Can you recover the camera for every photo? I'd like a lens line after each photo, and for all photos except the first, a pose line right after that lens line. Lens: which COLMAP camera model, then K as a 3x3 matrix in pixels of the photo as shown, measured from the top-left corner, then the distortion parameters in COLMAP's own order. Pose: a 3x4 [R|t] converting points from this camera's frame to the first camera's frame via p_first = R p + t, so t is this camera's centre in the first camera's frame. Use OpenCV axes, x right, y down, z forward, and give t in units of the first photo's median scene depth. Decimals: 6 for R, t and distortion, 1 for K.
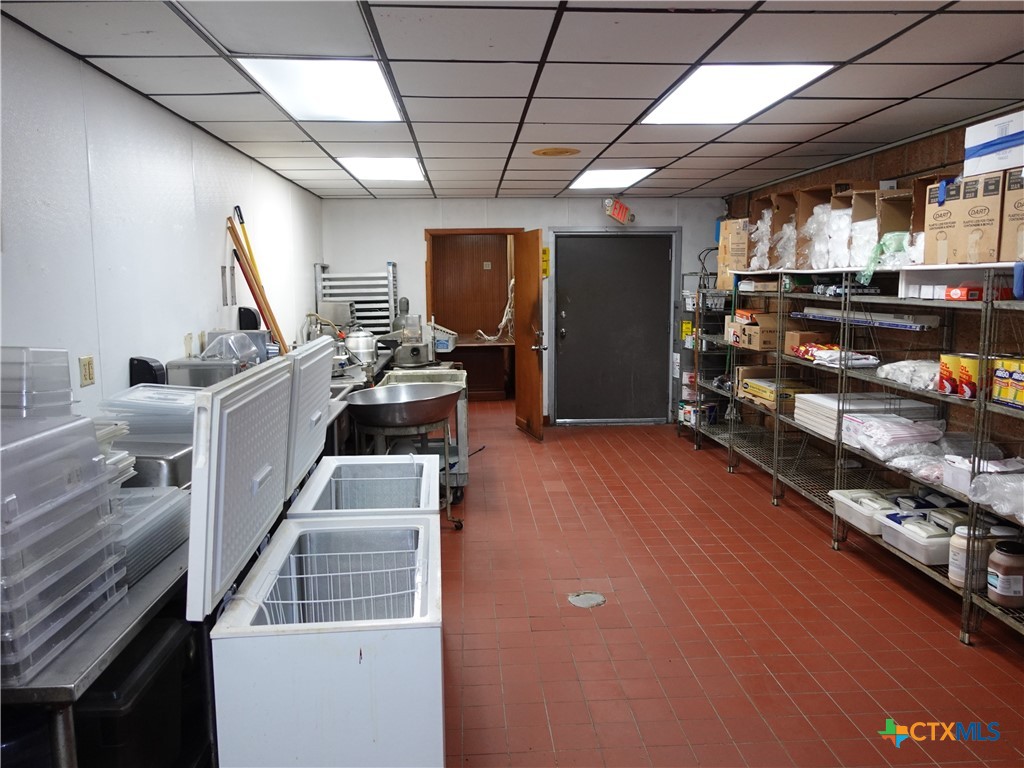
lens RADIAL K [[795.0, 0, 512.0], [0, 795.0, 384.0], [0, 0, 1]] dist [-0.005539, 0.002332]
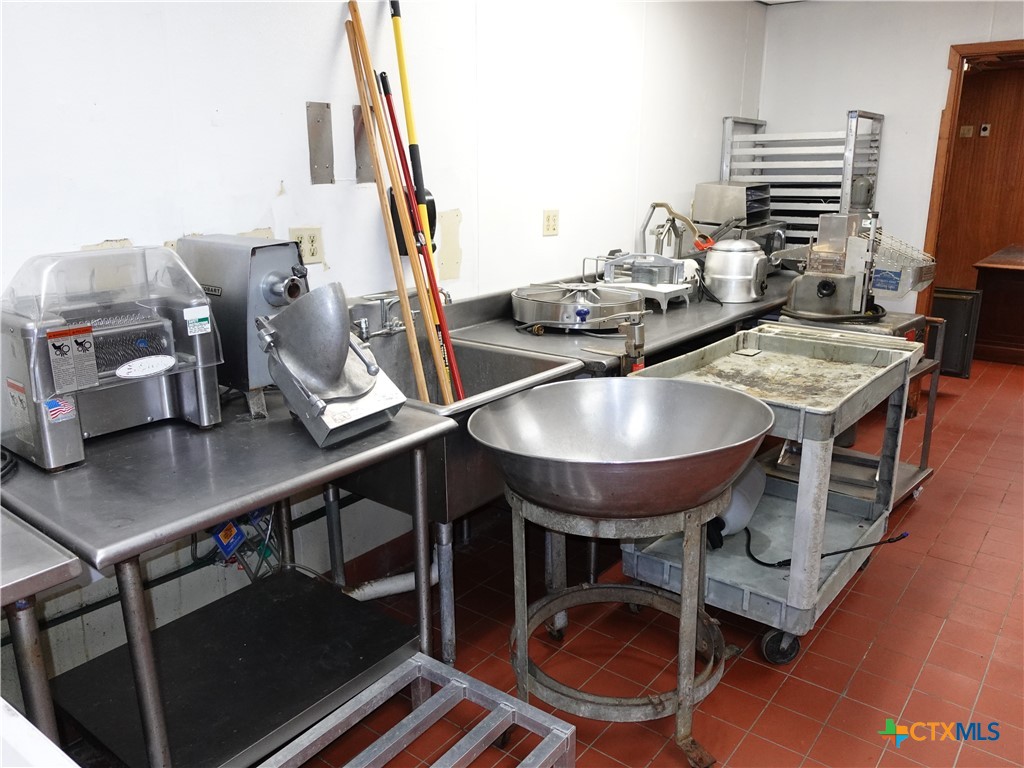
lens RADIAL K [[795.0, 0, 512.0], [0, 795.0, 384.0], [0, 0, 1]] dist [-0.005539, 0.002332]
pose [[0.745516, 0.187018, -0.639711, 0.060048], [-0.091446, 0.979449, 0.179768, -0.053729], [0.660185, -0.075521, 0.747297, 0.490934]]
